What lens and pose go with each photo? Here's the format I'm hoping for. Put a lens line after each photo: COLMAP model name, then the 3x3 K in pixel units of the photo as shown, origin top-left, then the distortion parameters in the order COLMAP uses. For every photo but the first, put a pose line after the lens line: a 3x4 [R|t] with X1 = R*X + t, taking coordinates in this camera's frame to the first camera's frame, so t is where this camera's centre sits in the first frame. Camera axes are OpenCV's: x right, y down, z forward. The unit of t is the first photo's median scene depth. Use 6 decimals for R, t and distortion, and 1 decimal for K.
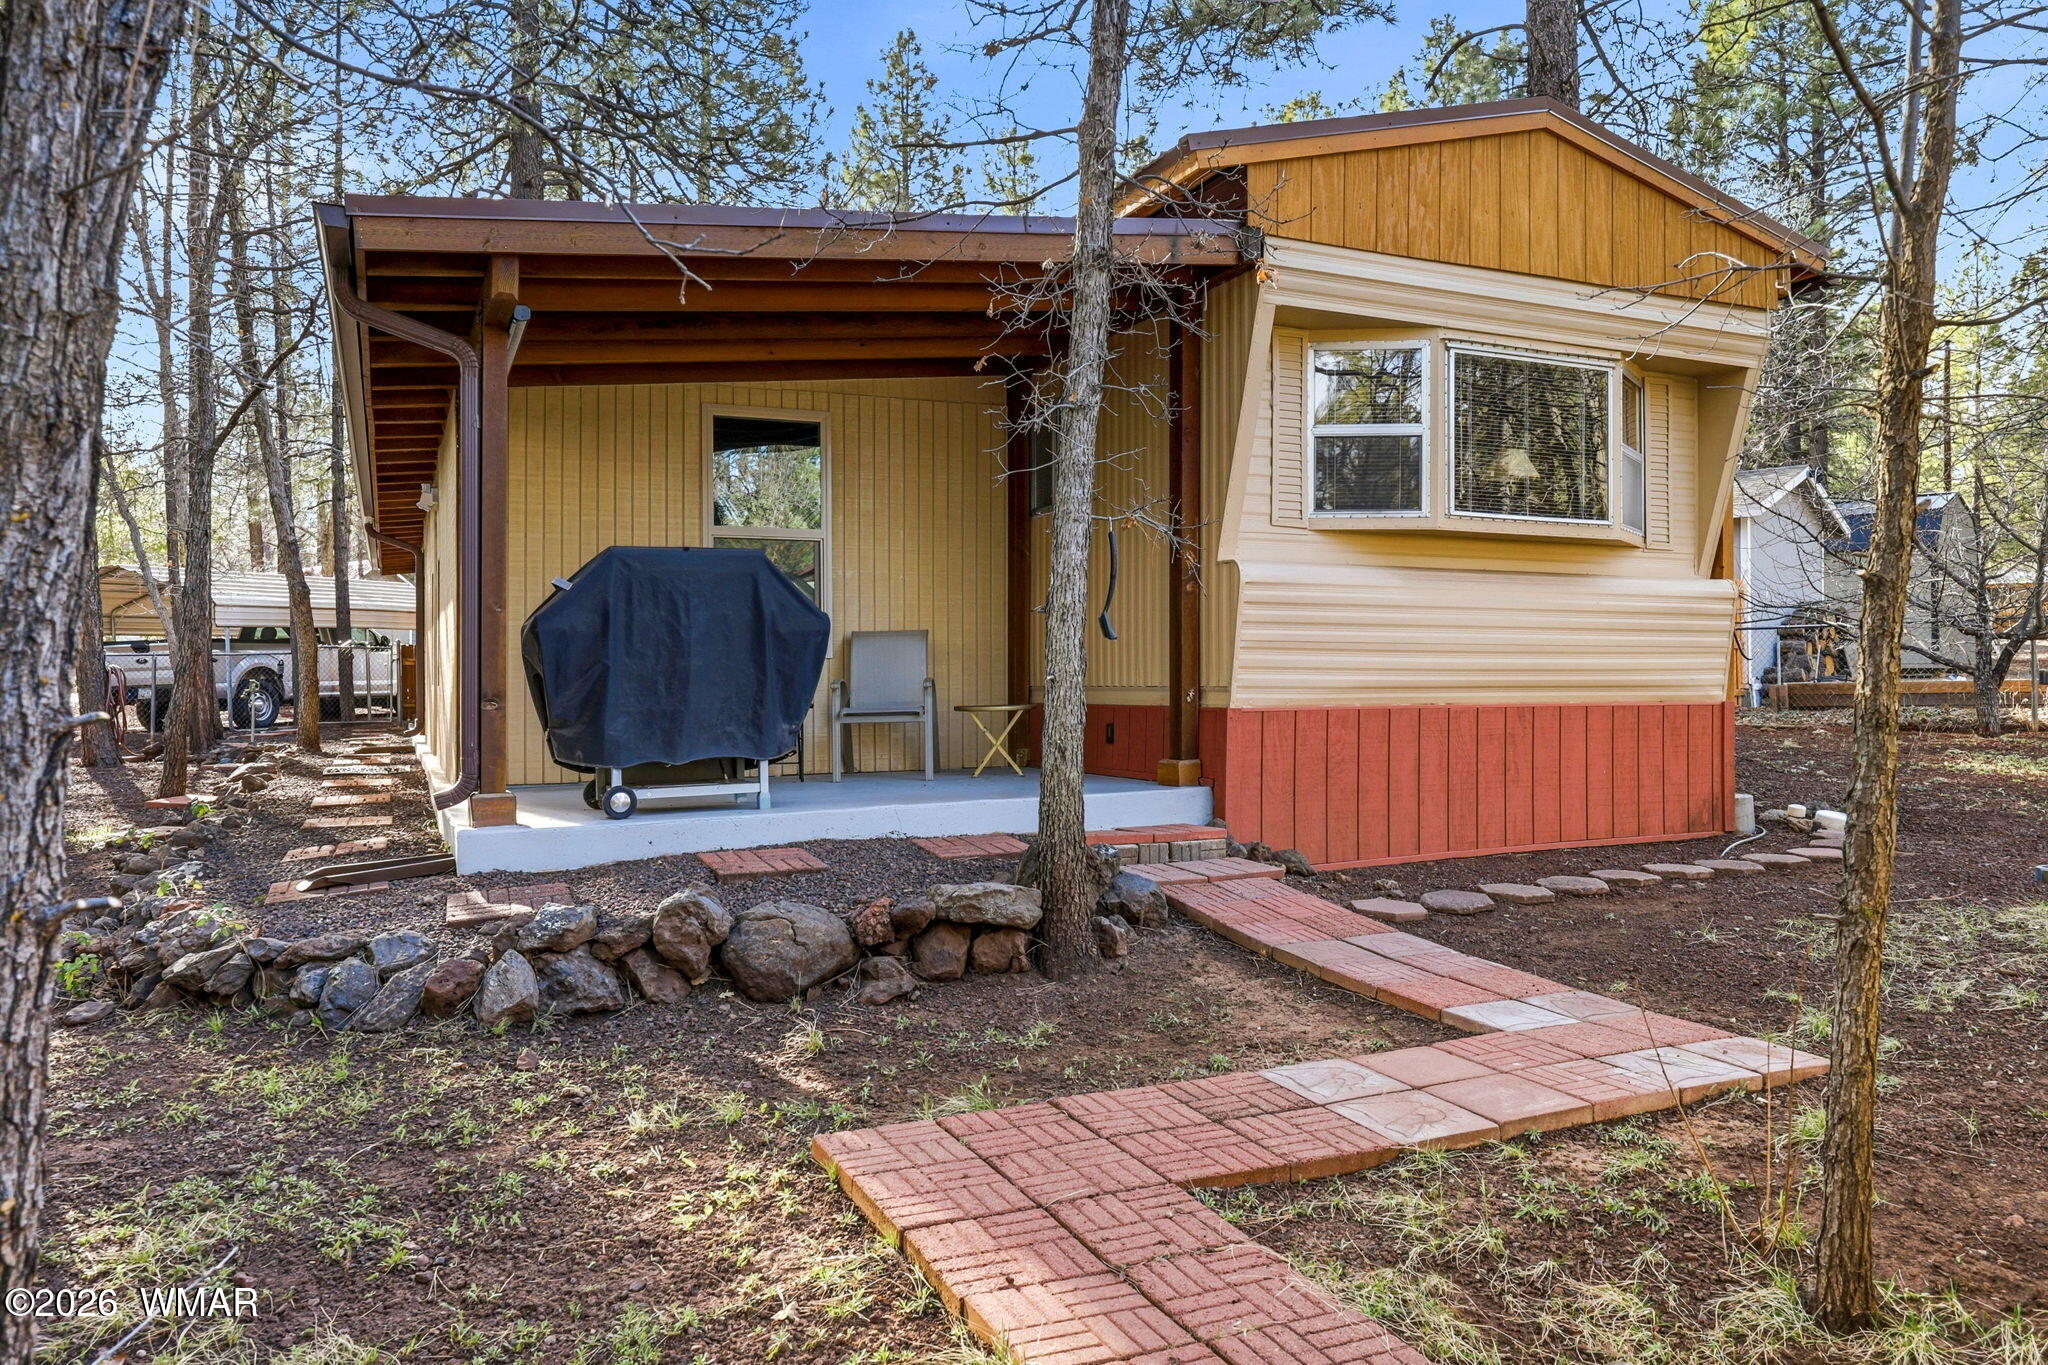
lens RADIAL K [[1384.9, 0, 1022.9], [0, 1384.9, 676.8], [0, 0, 1]] dist [0.002128, -0.000414]
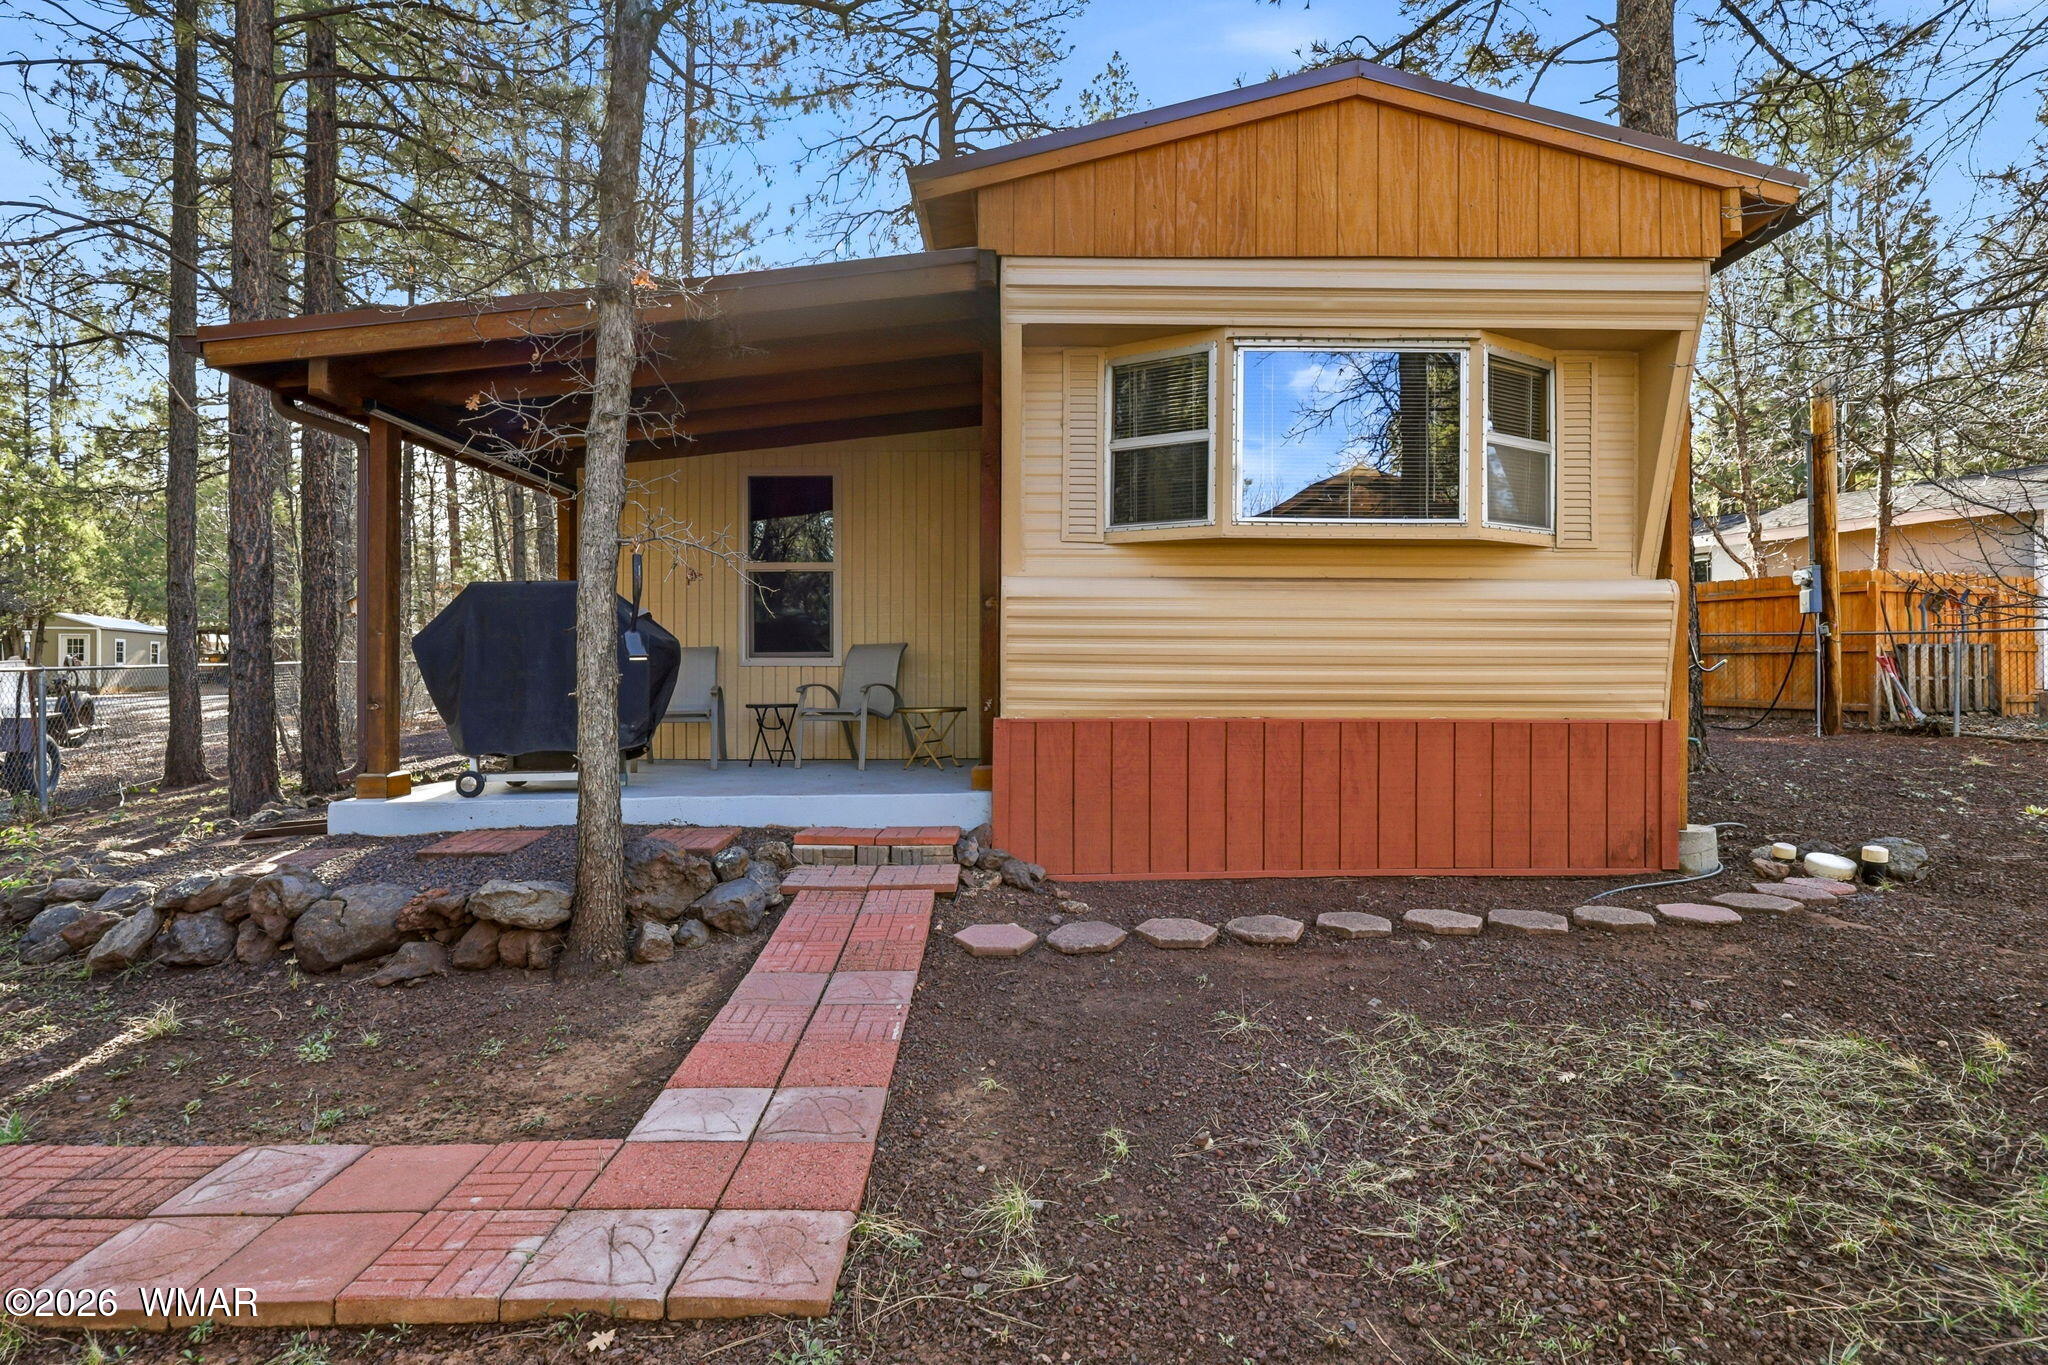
lens RADIAL K [[991.0, 0, 1024.6], [0, 991.0, 675.0], [0, 0, 1]] dist [0.001146, -0.001198]
pose [[0.915591, 0.006074, -0.402065, 0.444285], [-0.004007, 0.999974, 0.005983, -0.013836], [0.402091, -0.003867, 0.915591, 0.308102]]
